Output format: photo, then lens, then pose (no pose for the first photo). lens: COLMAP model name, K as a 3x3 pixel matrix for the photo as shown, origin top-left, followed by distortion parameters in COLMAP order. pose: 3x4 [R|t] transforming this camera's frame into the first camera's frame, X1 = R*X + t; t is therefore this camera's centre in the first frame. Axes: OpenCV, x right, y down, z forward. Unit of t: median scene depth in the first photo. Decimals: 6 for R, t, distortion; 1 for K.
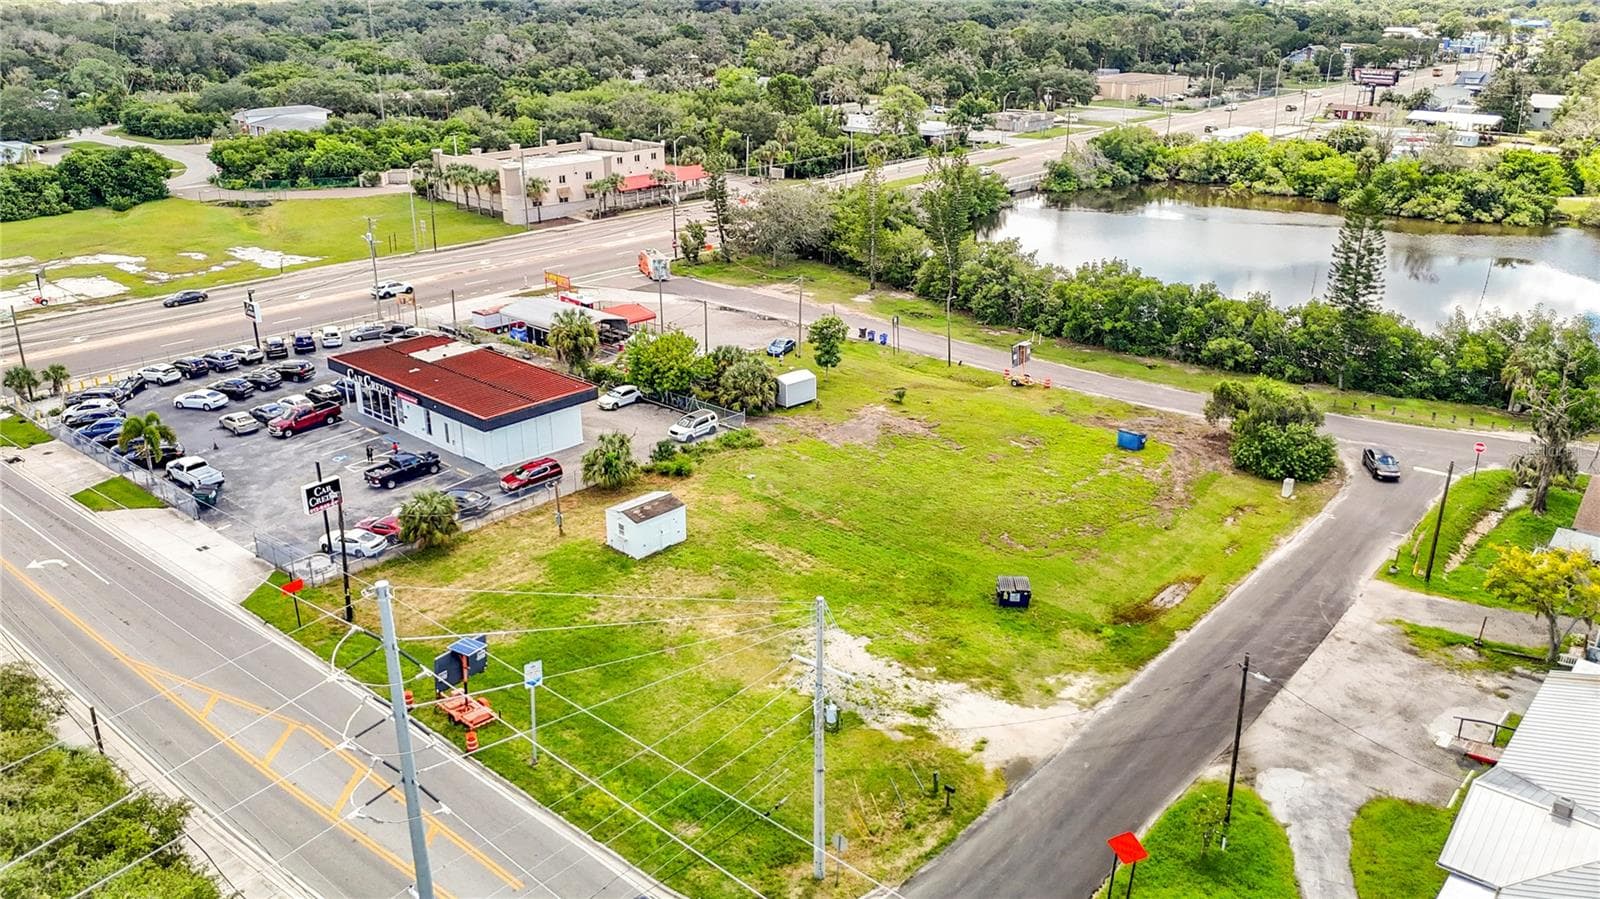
lens RADIAL K [[1218.7, 0, 800.0], [0, 1218.7, 449.5], [0, 0, 1]] dist [0.066716, -0.116974]
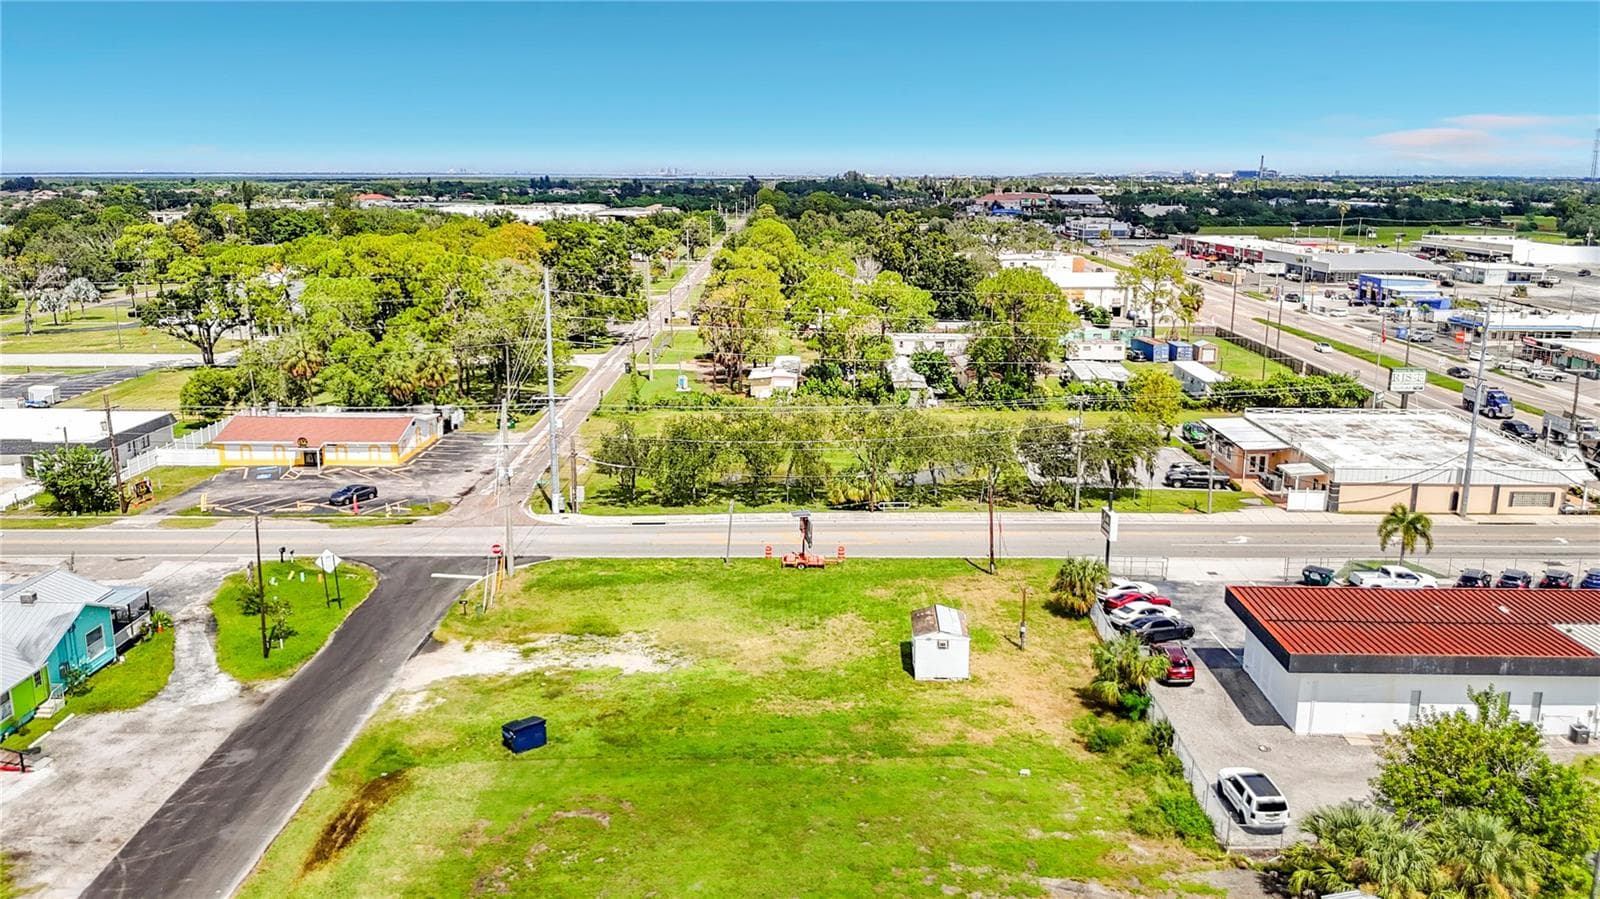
lens RADIAL K [[1225.0, 0, 800.0], [0, 1225.0, 449.5], [0, 0, 1]] dist [0.032210, -0.053879]
pose [[-0.755822, 0.138737, -0.639910, 0.407139], [-0.242460, 0.848522, 0.470344, -0.368271], [0.608232, 0.510649, -0.607693, 1.138630]]
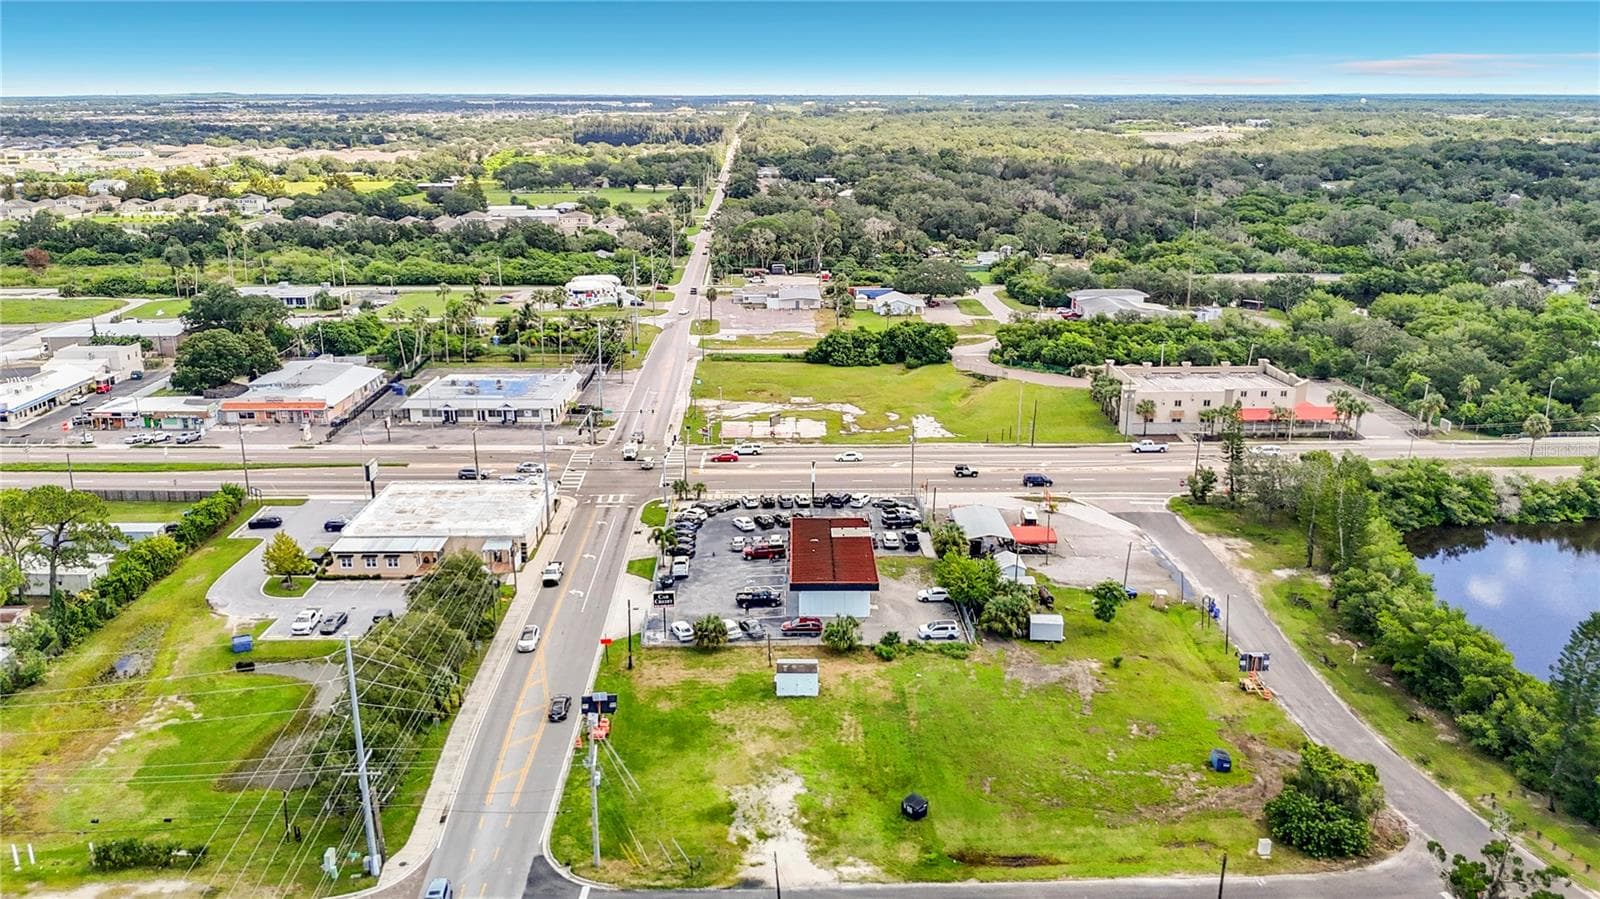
lens RADIAL K [[1212.1, 0, 800.0], [0, 1212.1, 449.5], [0, 0, 1]] dist [0.106688, -0.231054]
pose [[0.674857, 0.203726, -0.709270, 0.750838], [-0.263250, 0.964363, 0.026519, -0.213559], [0.689397, 0.168819, 0.704438, -0.123393]]
